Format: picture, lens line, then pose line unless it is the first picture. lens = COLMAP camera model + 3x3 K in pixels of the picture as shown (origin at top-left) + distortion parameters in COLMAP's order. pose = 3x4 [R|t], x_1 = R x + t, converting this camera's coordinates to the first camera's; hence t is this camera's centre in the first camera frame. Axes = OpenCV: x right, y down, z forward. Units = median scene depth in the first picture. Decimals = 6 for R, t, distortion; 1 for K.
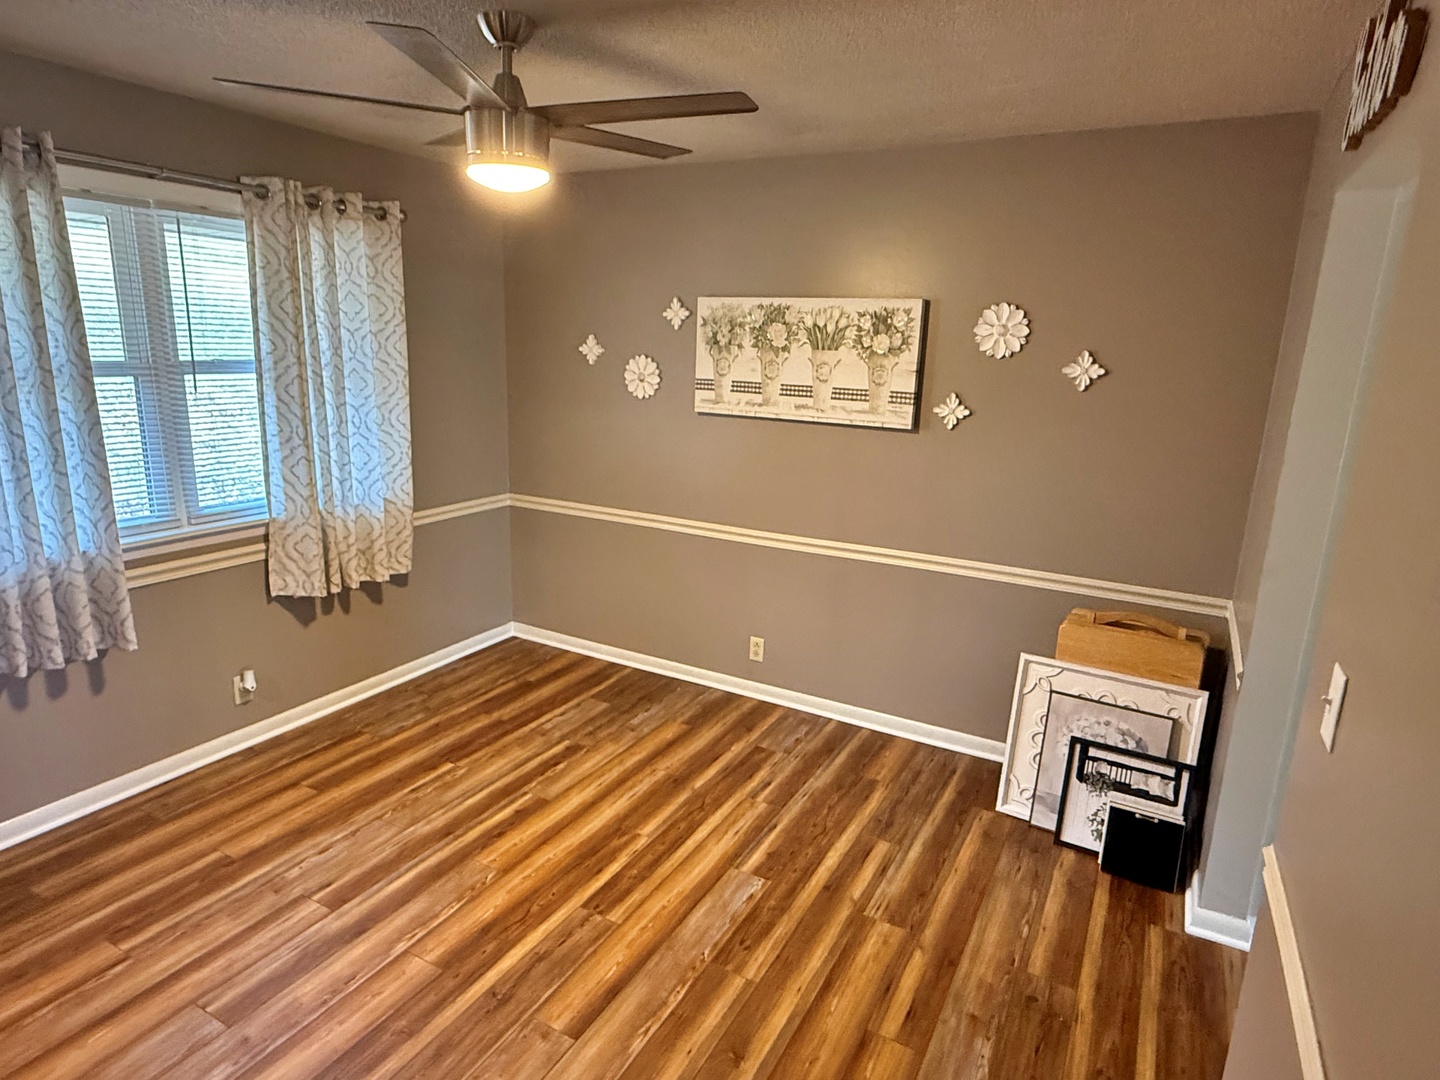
lens RADIAL K [[841.3, 0, 711.2], [0, 841.3, 536.6], [0, 0, 1]] dist [-0.002295, 0.001735]
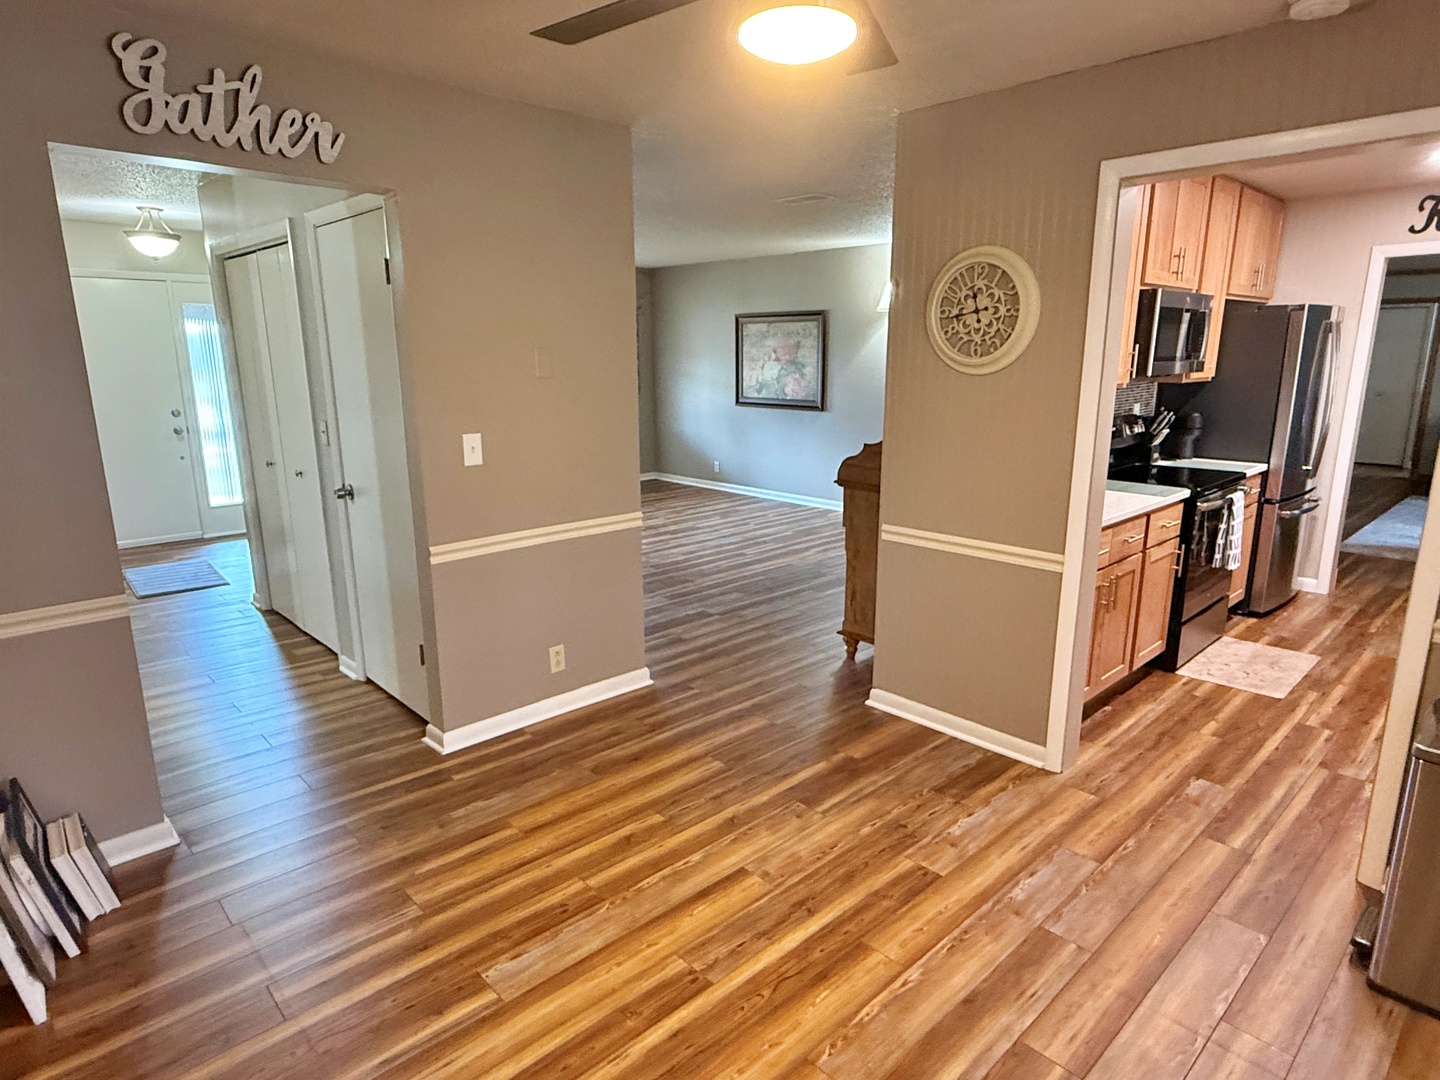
lens RADIAL K [[841.3, 0, 713.3], [0, 841.3, 539.1], [0, 0, 1]] dist [-0.002295, 0.001735]
pose [[-0.952158, -0.094995, 0.290466, -0.273623], [0.043292, 0.898949, 0.435909, -0.241534], [-0.302524, 0.427629, -0.851829, 1.171838]]
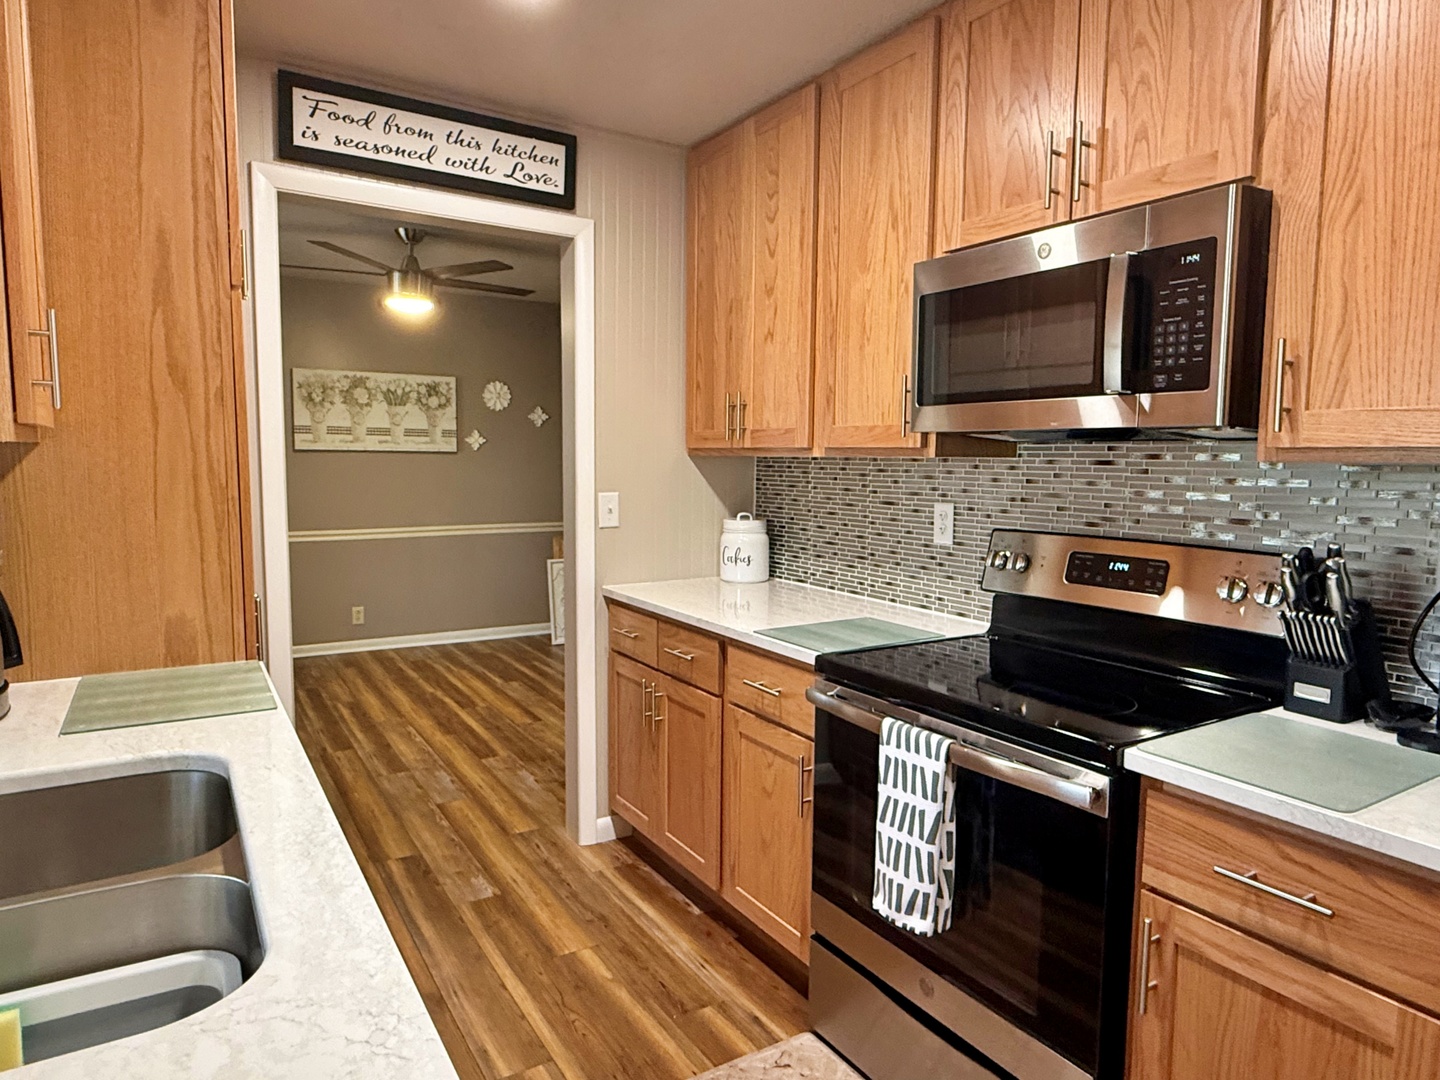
lens RADIAL K [[895.1, 0, 723.3], [0, 895.1, 547.3], [0, 0, 1]] dist [-0.005748, -0.003128]
pose [[0.484941, -0.116319, 0.866777, -1.136568], [0.201182, 0.979372, 0.018872, 0.142384], [-0.851092, 0.165229, 0.498339, -0.346778]]
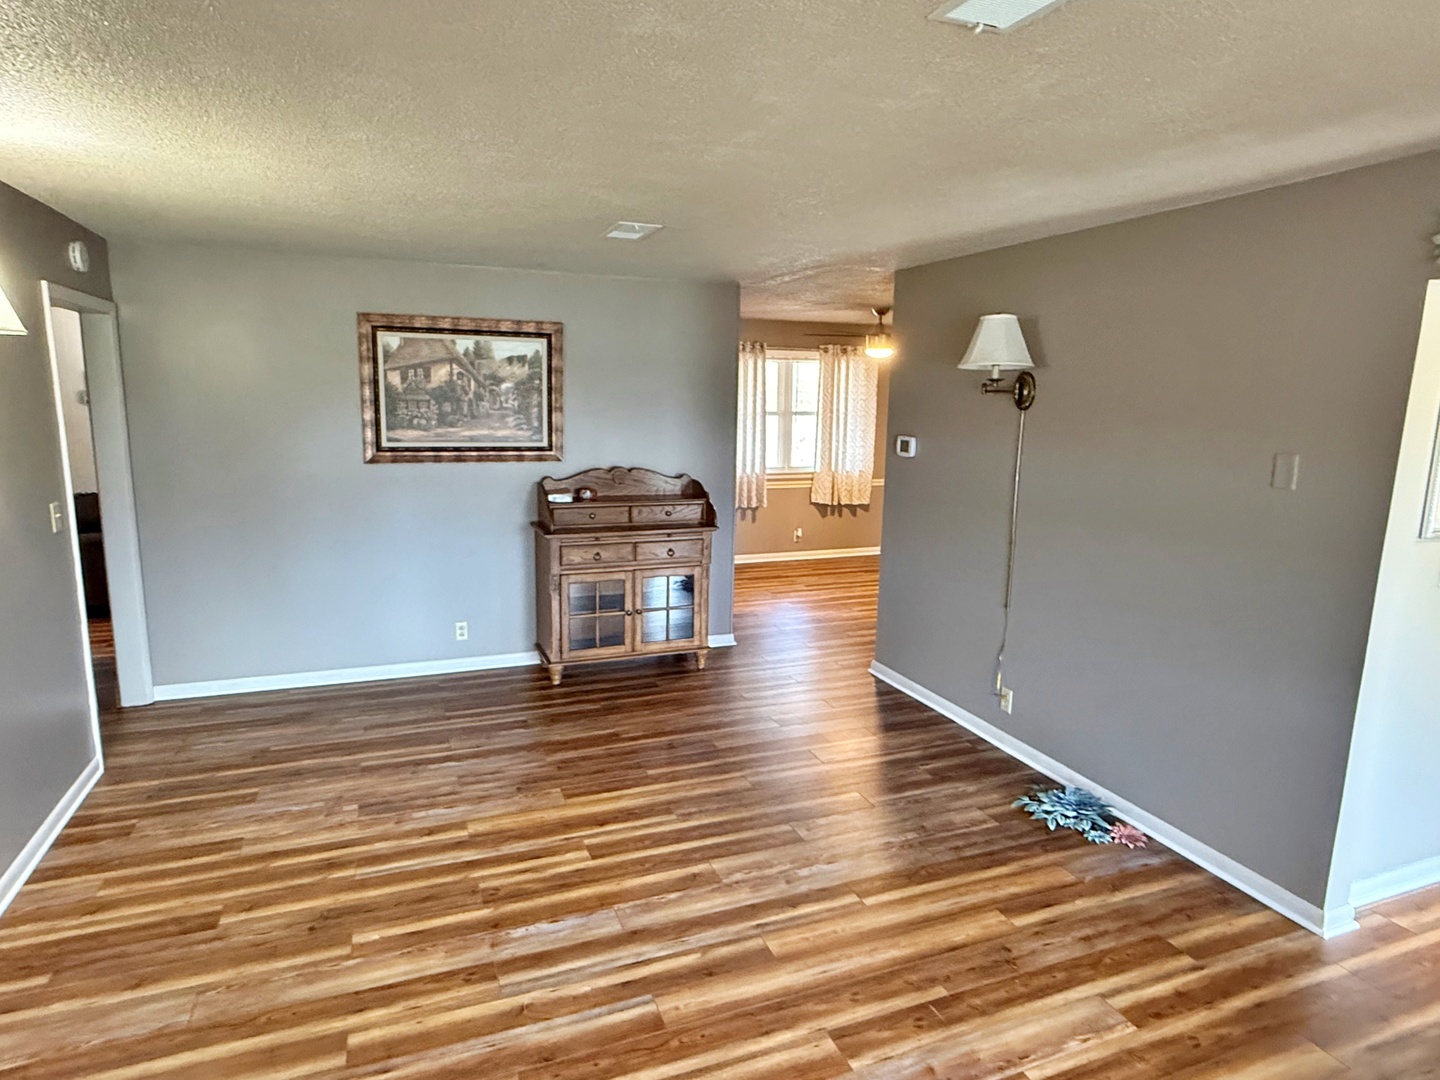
lens RADIAL K [[841.3, 0, 713.4], [0, 841.3, 538.0], [0, 0, 1]] dist [-0.002295, 0.001735]
pose [[0.770593, 0.088922, -0.631094, 0.913145], [-0.135630, 0.990417, -0.026059, 0.298932], [0.622729, 0.105676, 0.775269, -1.215571]]
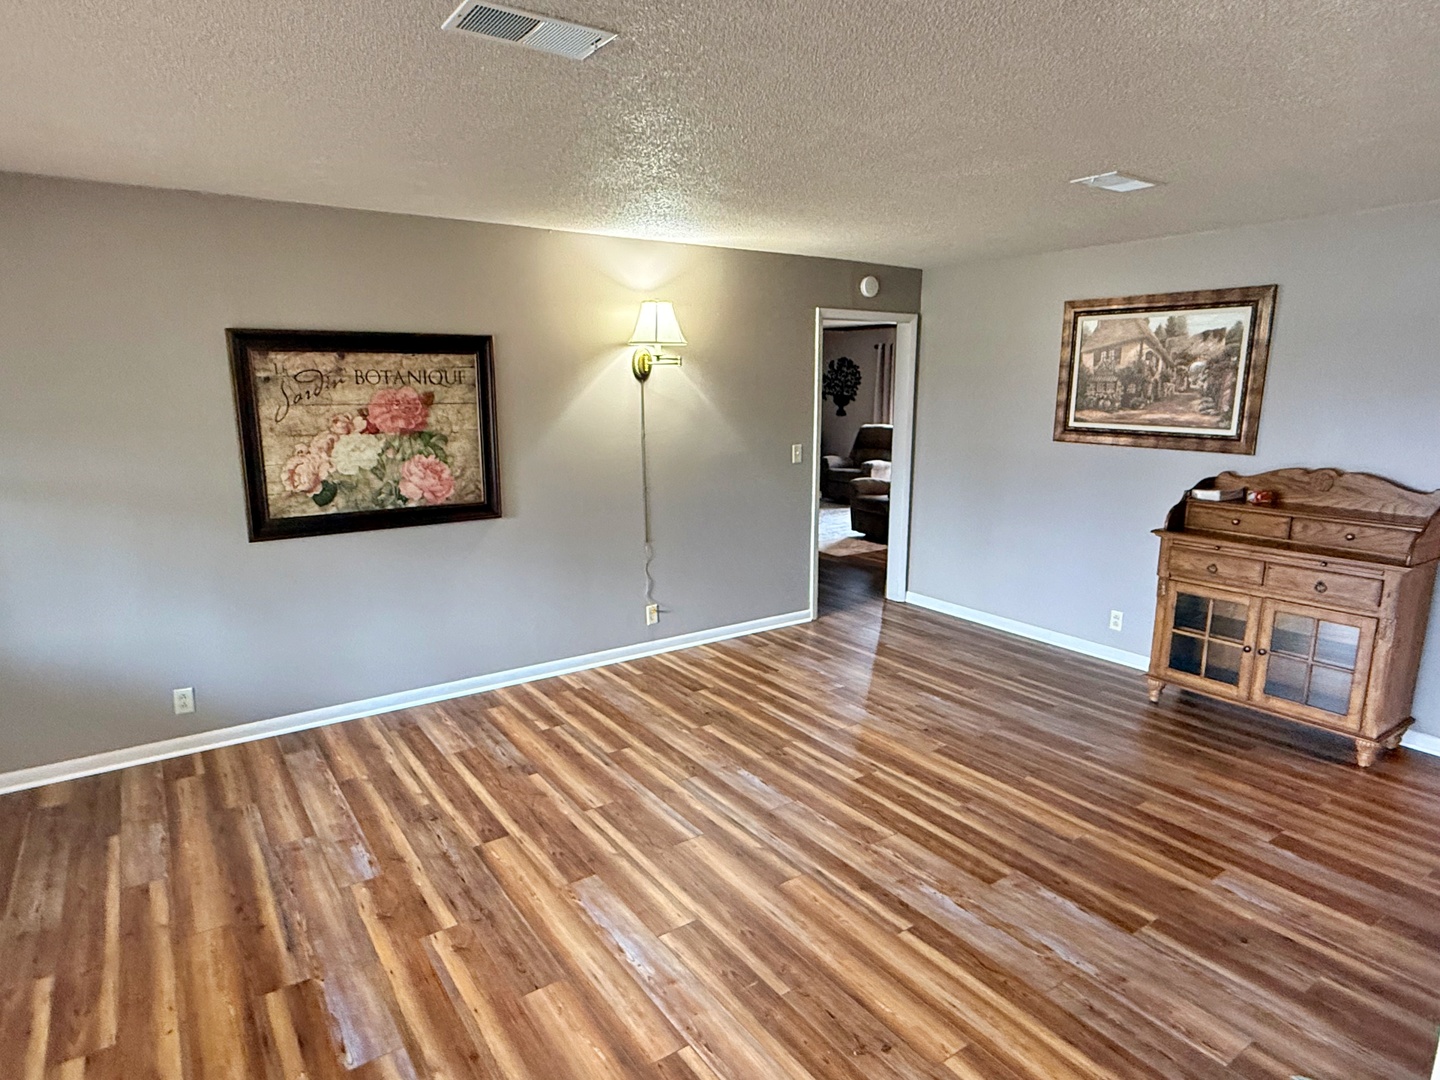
lens RADIAL K [[841.3, 0, 707.8], [0, 841.3, 543.3], [0, 0, 1]] dist [-0.002295, 0.001735]
pose [[-0.447028, 0.140981, -0.883340, 1.237010], [-0.215821, 0.941331, 0.259455, 0.124931], [0.868094, 0.306627, -0.390375, -0.355403]]
